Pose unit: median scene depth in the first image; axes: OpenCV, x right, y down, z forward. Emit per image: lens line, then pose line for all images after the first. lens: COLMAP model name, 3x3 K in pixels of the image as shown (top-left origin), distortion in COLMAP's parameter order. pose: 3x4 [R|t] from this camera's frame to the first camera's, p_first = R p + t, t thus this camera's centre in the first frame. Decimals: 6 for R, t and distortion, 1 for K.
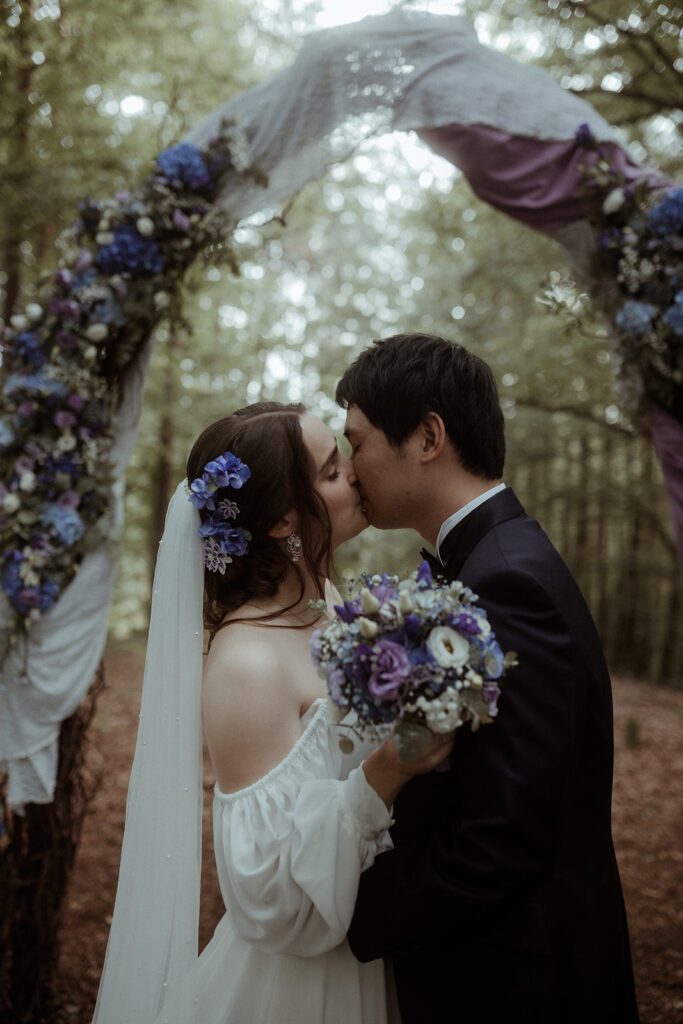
lens RADIAL K [[896.8, 0, 341.5], [0, 896.8, 512.0], [0, 0, 1]] dist [-0.000804, -0.000268]
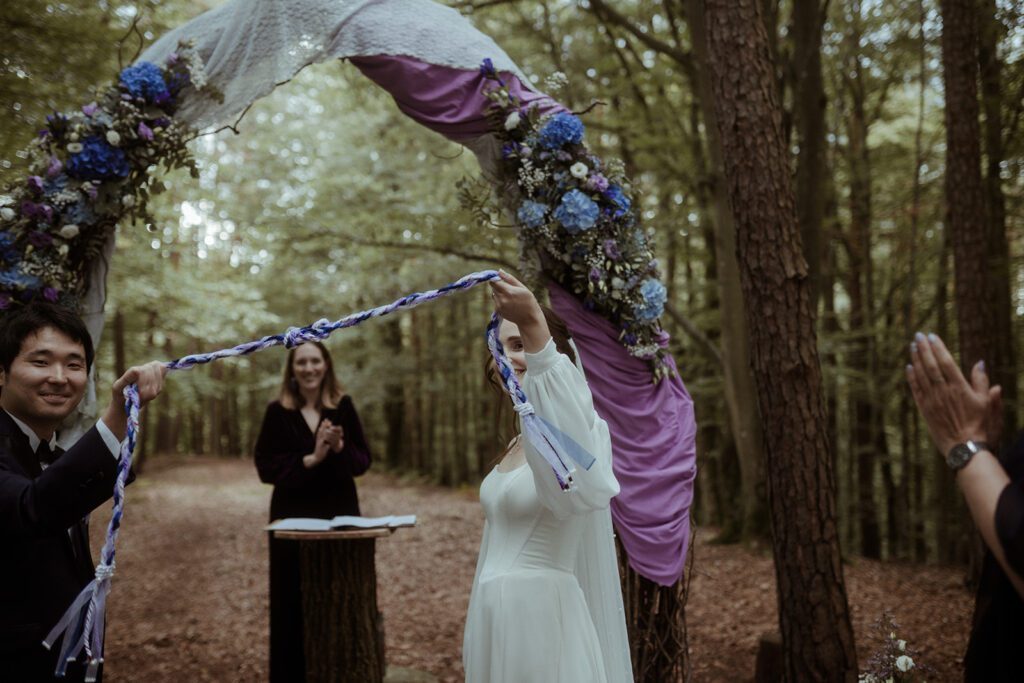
lens RADIAL K [[896.8, 0, 512.0], [0, 896.8, 341.5], [0, 0, 1]] dist [-0.000804, -0.000268]
pose [[0.961829, -0.035327, 0.271361, -0.047985], [0.036791, 0.999323, -0.000308, -0.040522], [-0.271167, 0.010280, 0.962477, -0.204844]]
